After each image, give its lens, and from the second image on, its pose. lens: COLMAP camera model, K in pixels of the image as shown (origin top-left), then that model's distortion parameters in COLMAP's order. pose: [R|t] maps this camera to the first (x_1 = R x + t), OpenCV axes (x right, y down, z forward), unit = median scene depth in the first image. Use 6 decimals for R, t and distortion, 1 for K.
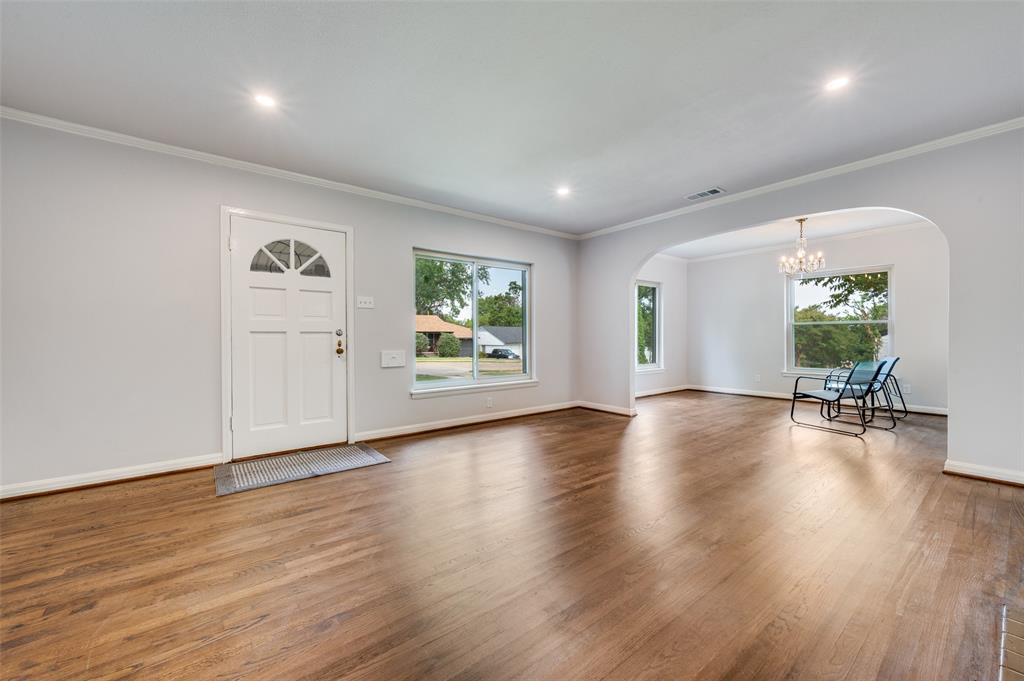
lens RADIAL K [[404.8, 0, 520.7], [0, 404.8, 340.5], [0, 0, 1]] dist [-0.001317, 0.000226]
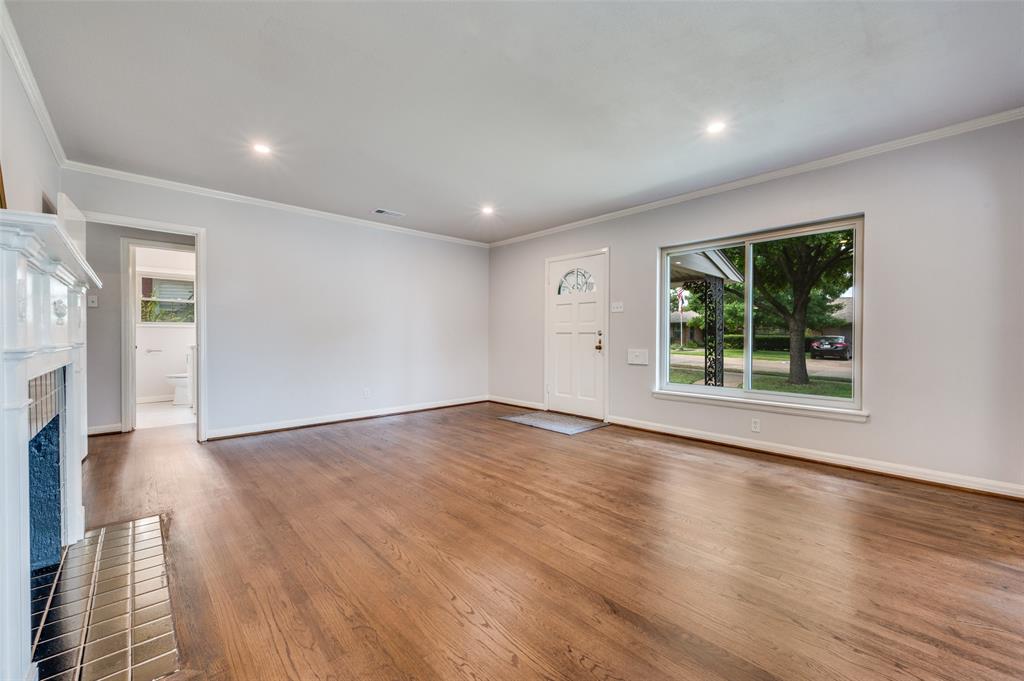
lens RADIAL K [[404.8, 0, 512.5], [0, 404.8, 339.5], [0, 0, 1]] dist [-0.001317, 0.000226]
pose [[0.071304, 0.011674, -0.997386, 0.851024], [-0.014499, 0.999838, 0.010666, -0.009155], [0.997349, 0.013700, 0.071461, 0.669005]]
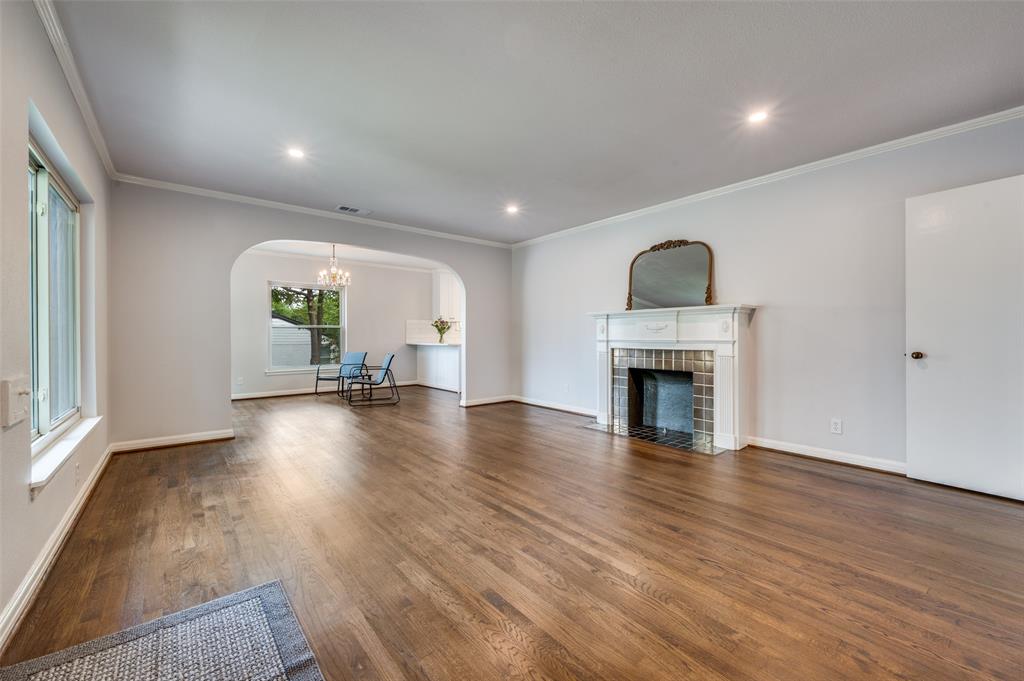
lens RADIAL K [[404.8, 0, 514.2], [0, 404.8, 339.9], [0, 0, 1]] dist [-0.001317, 0.000226]
pose [[-0.013494, 0.001314, 0.999908, -0.804118], [0.003914, 0.999992, -0.001261, 0.000374], [-0.999901, 0.003897, -0.013499, 0.681269]]
